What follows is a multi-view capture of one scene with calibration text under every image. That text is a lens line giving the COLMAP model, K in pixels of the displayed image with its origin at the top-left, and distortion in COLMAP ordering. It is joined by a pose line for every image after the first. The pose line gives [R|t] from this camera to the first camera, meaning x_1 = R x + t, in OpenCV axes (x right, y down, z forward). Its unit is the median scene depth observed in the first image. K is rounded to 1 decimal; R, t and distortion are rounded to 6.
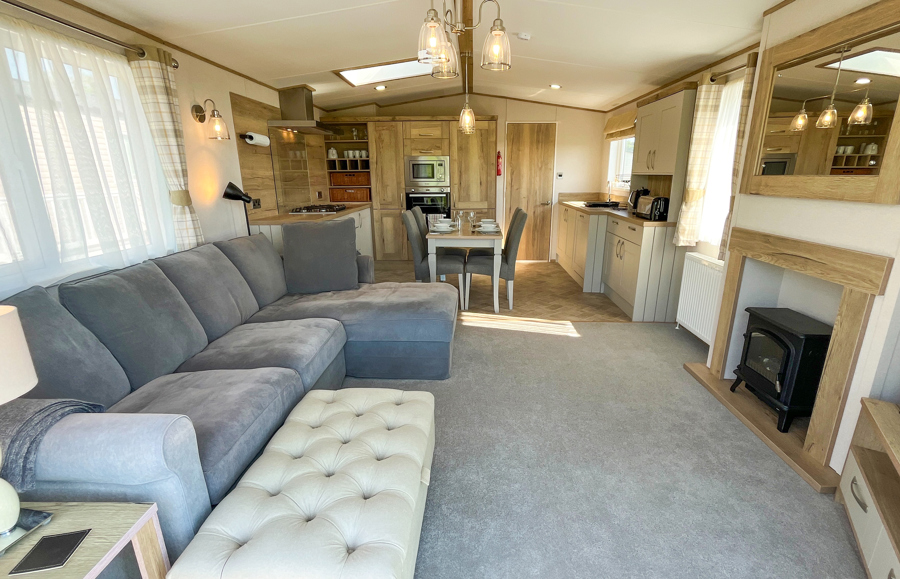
lens RADIAL K [[420.4, 0, 463.4], [0, 420.4, 288.3], [0, 0, 1]] dist [-0.002590, -0.000697]
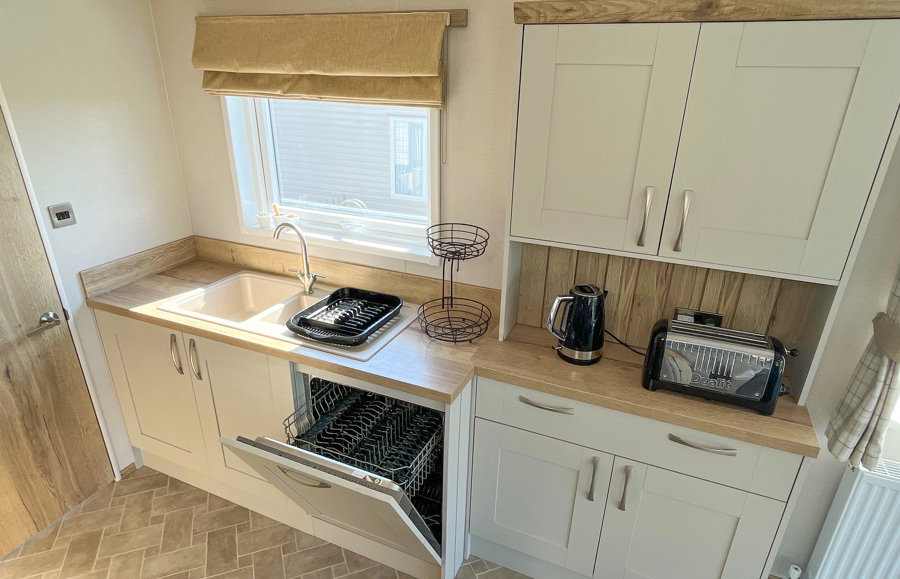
lens RADIAL K [[513.8, 0, 450.0], [0, 513.8, 289.5], [0, 0, 1]] dist [-0.003613, -0.001315]
pose [[0.378776, -0.351386, 0.856187, 0.038249], [0.229144, 0.931922, 0.281095, -0.432859], [-0.896673, 0.089718, 0.433507, 1.057817]]
